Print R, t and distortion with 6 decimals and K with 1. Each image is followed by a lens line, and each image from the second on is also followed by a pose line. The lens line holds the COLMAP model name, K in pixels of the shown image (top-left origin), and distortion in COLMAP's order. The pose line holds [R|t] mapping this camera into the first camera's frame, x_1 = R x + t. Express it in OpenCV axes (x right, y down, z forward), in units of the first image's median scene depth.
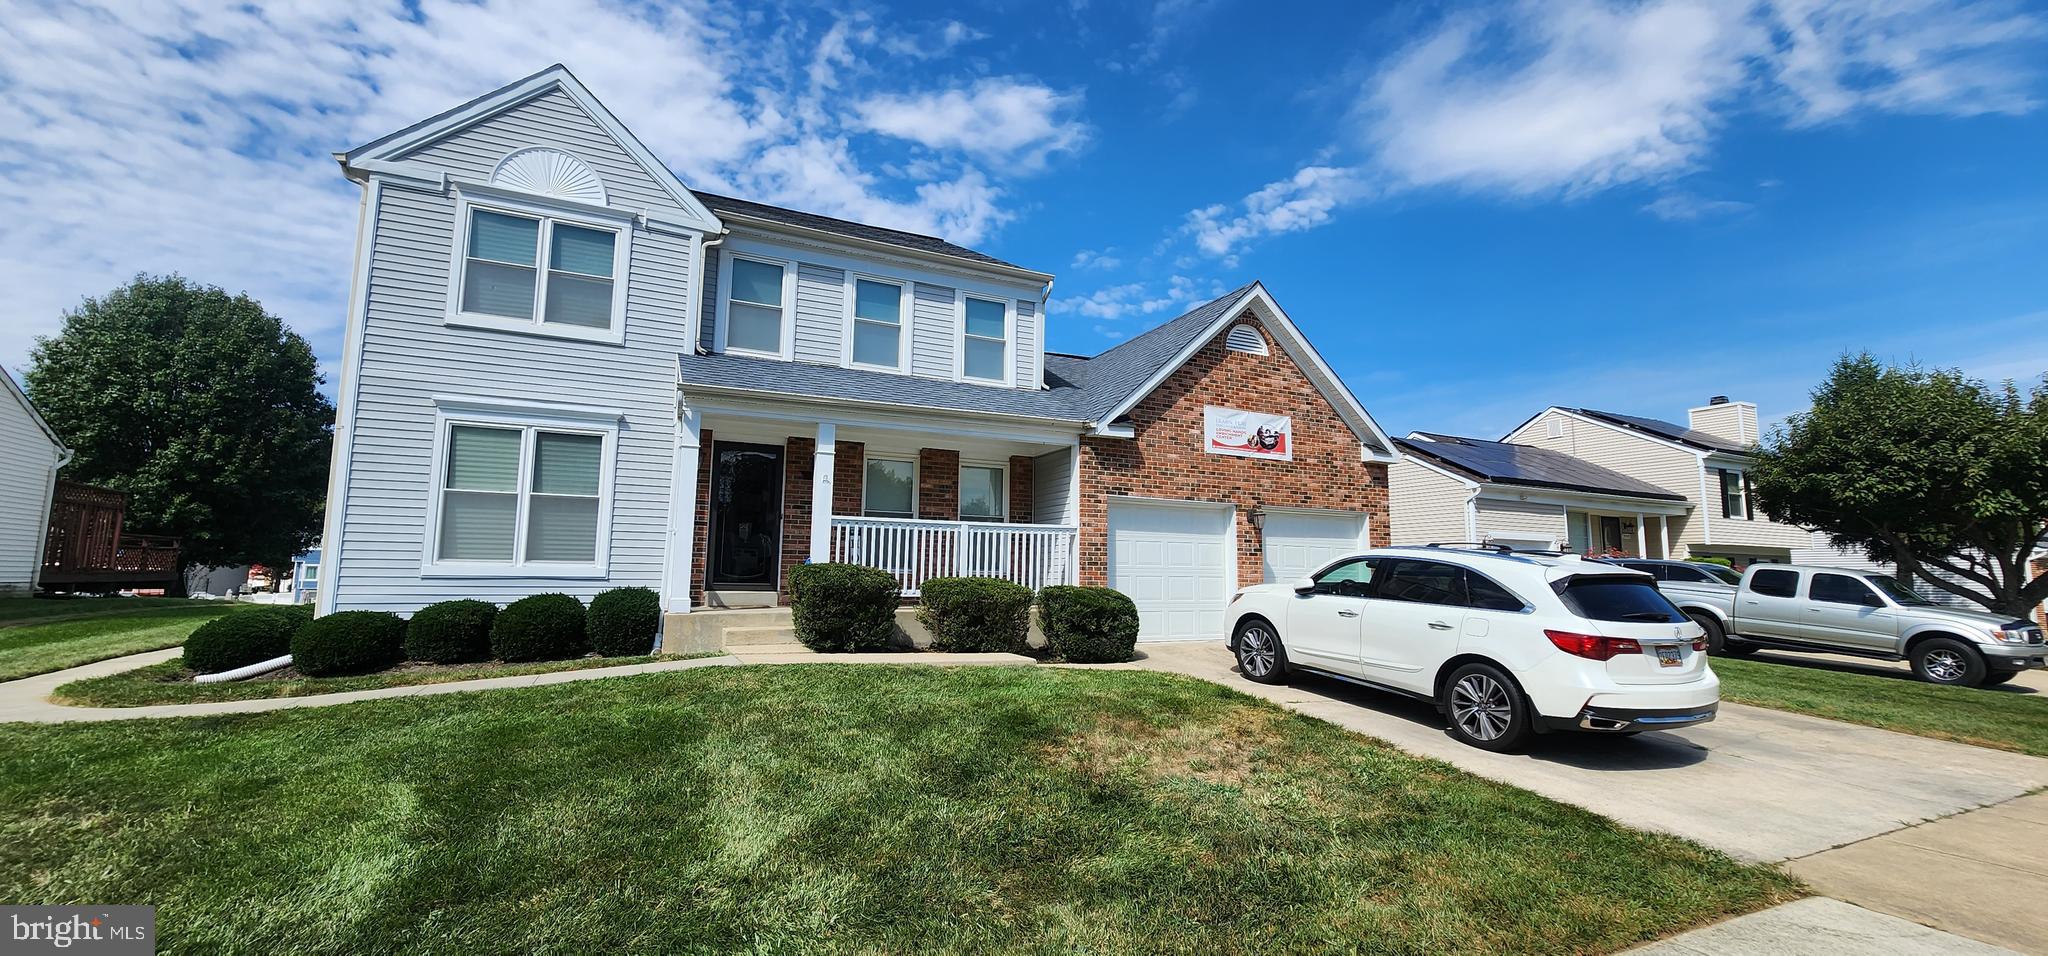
lens RADIAL K [[835.4, 0, 1018.2], [0, 835.4, 459.1], [0, 0, 1]] dist [-0.003633, -0.002256]
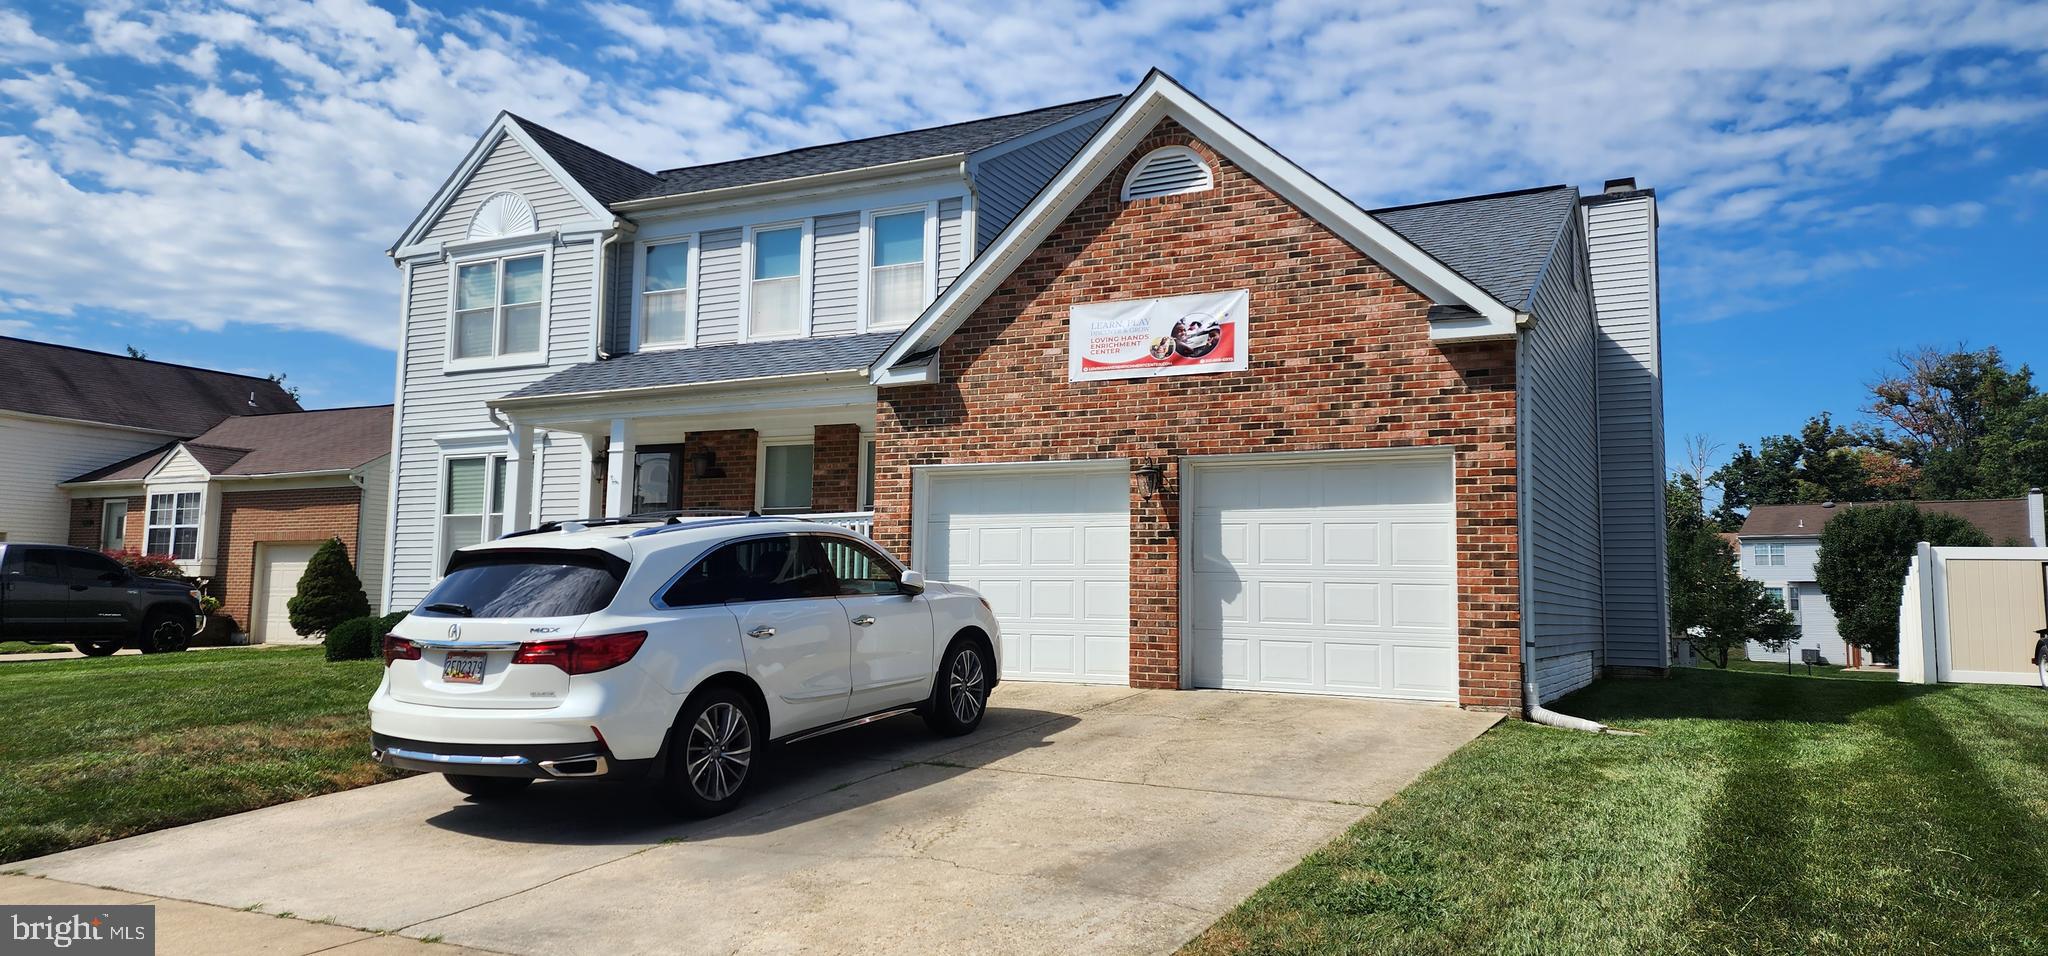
lens RADIAL K [[1346.1, 0, 1025.1], [0, 1346.1, 468.5], [0, 0, 1]] dist [0.081410, -0.072194]
pose [[0.610580, -0.081950, -0.787704, 0.980035], [0.108221, 0.993935, -0.019519, 0.071690], [0.784526, -0.073328, 0.615745, 0.346412]]
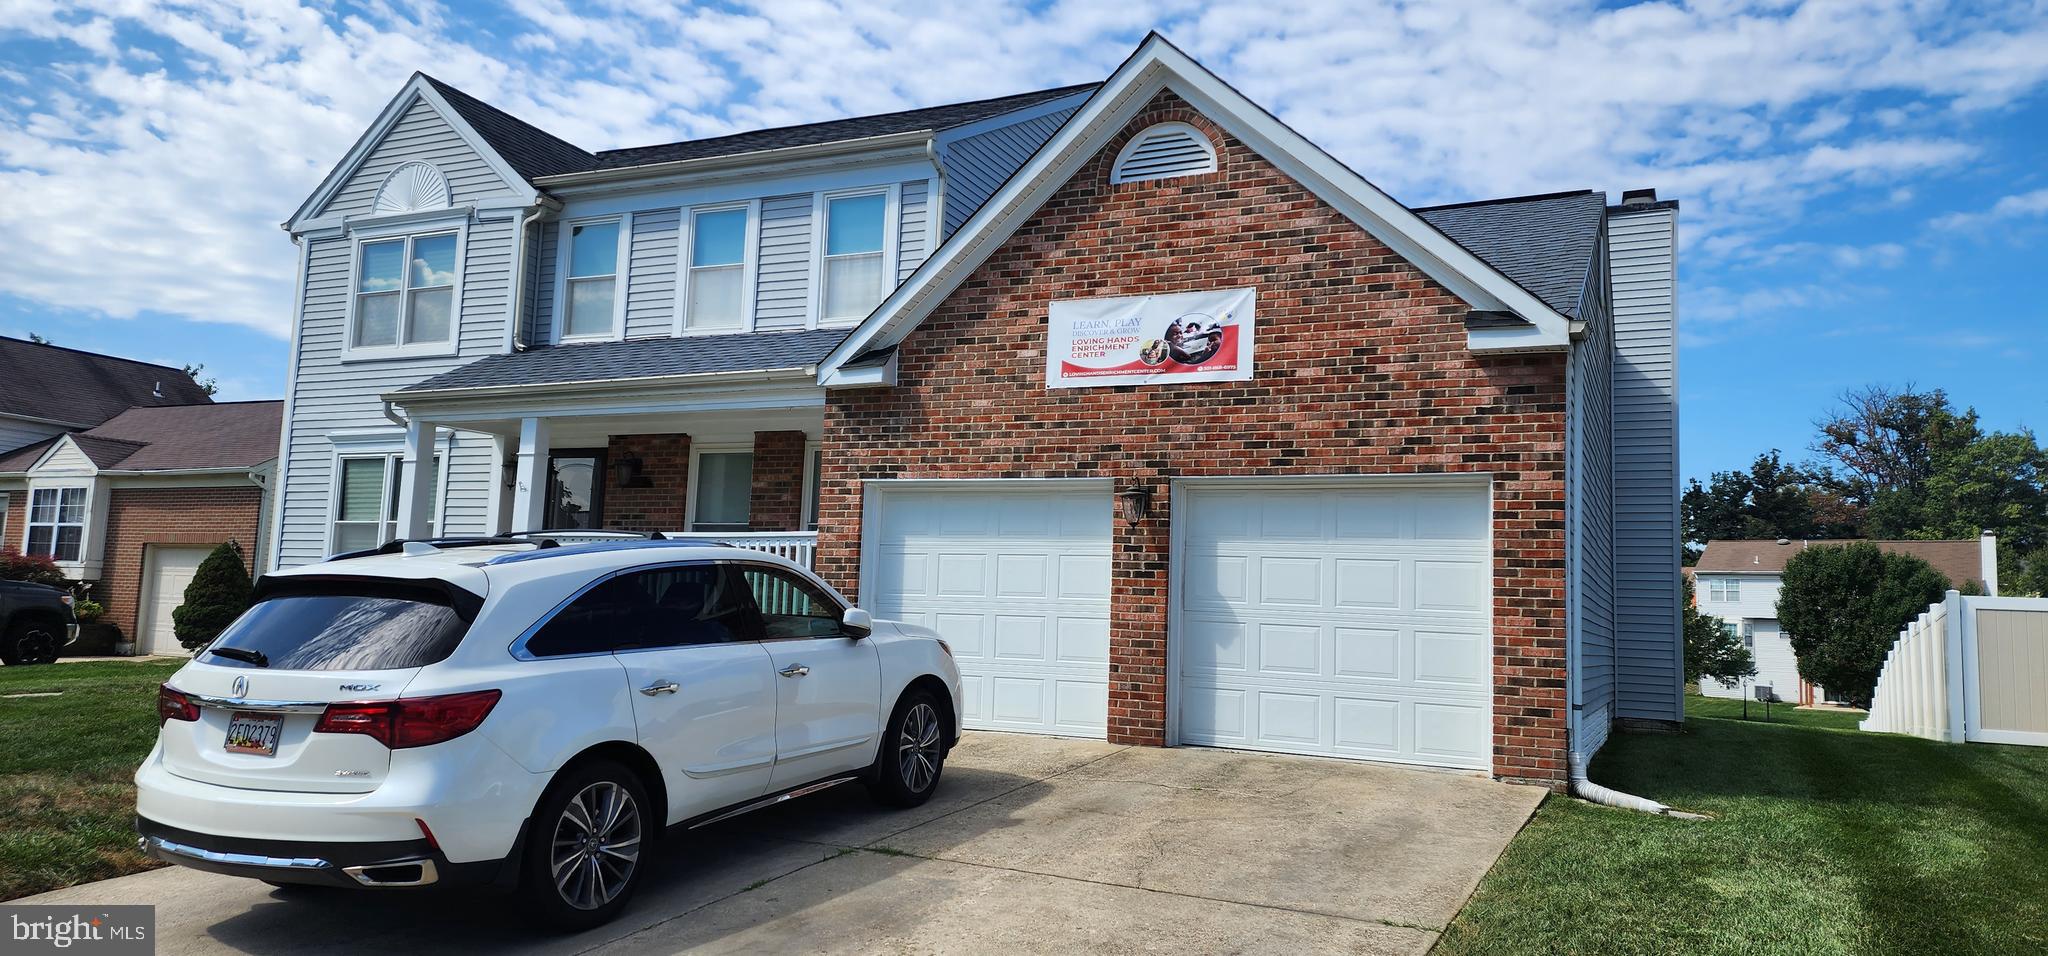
lens RADIAL K [[1346.1, 0, 1025.8], [0, 1346.1, 477.3], [0, 0, 1]] dist [0.081410, -0.072194]
pose [[0.638239, -0.069925, -0.766656, 0.875138], [0.082891, 0.996319, -0.021865, 0.067135], [0.765363, -0.049594, 0.641685, 0.419113]]
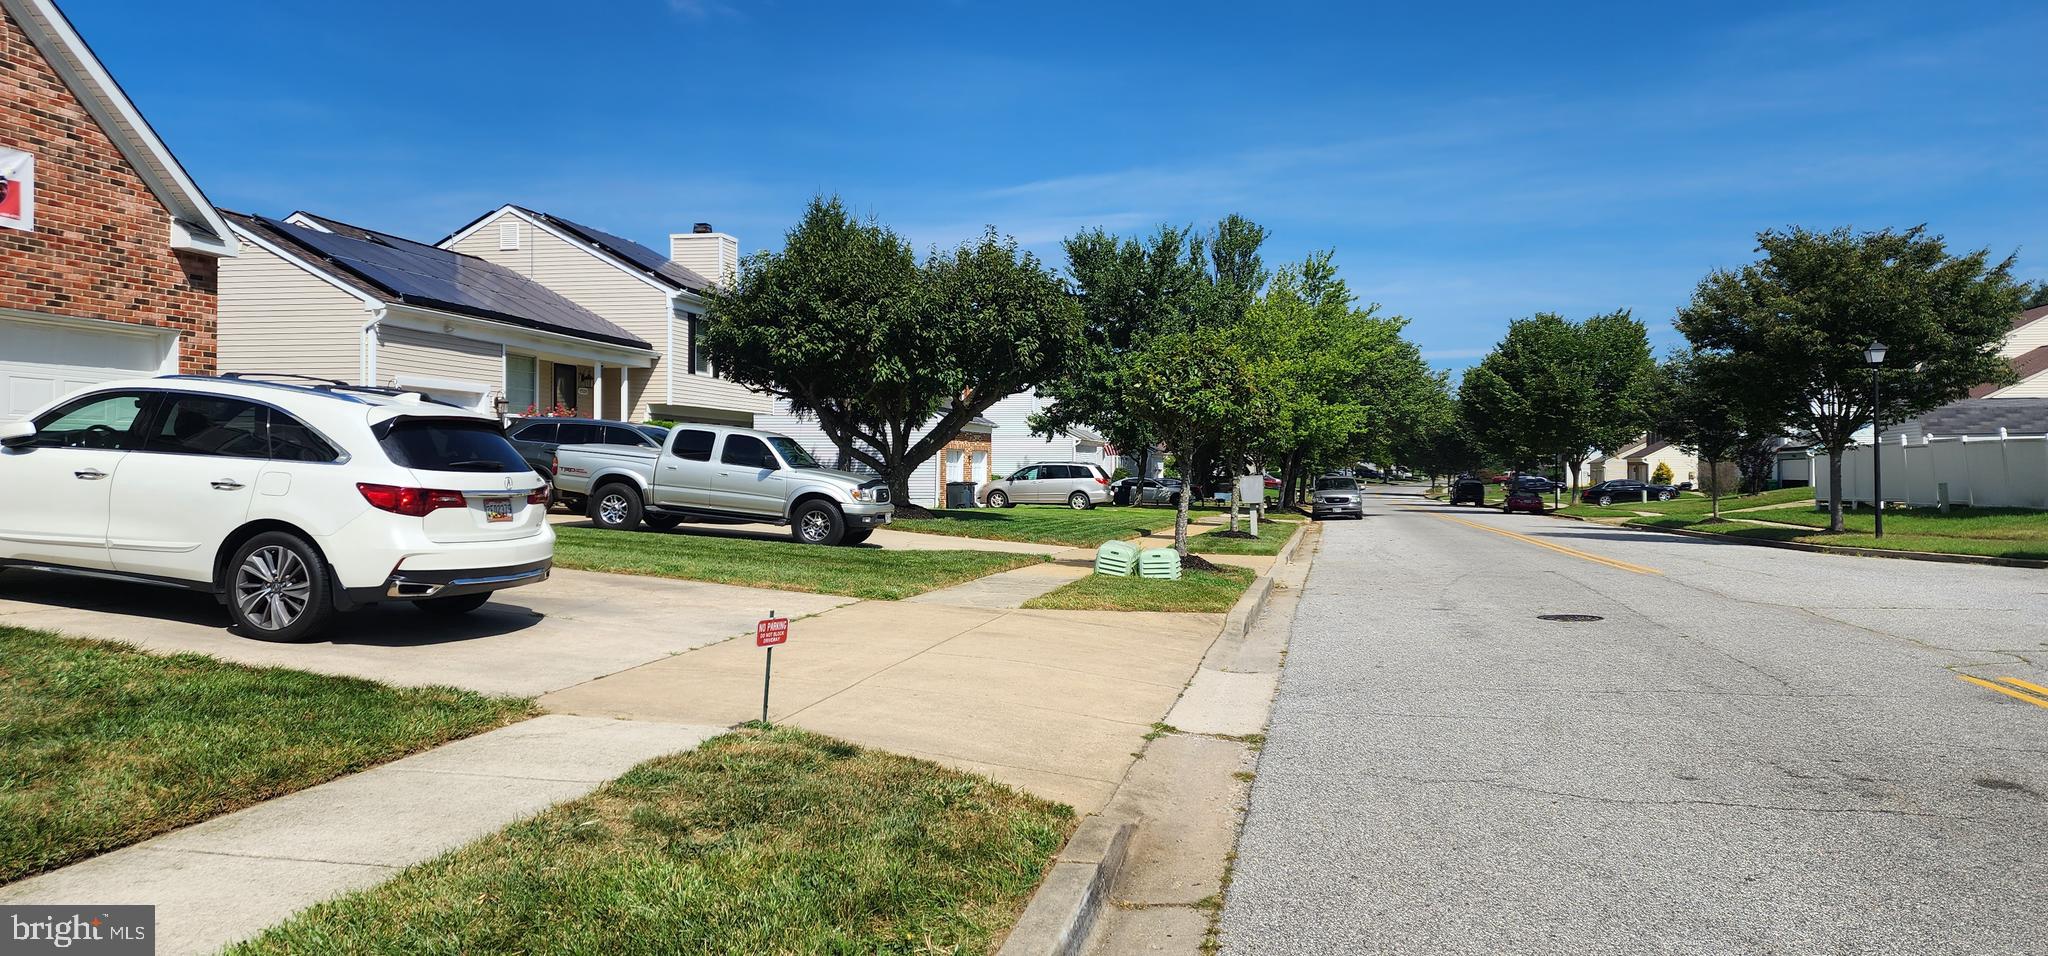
lens RADIAL K [[1346.1, 0, 1023.3], [0, 1346.1, 461.6], [0, 0, 1]] dist [0.081410, -0.072194]
pose [[0.614086, -0.004741, 0.789225, -0.006139], [-0.110105, 0.989688, 0.091617, -0.003473], [-0.781521, -0.143159, 0.607231, -0.151288]]
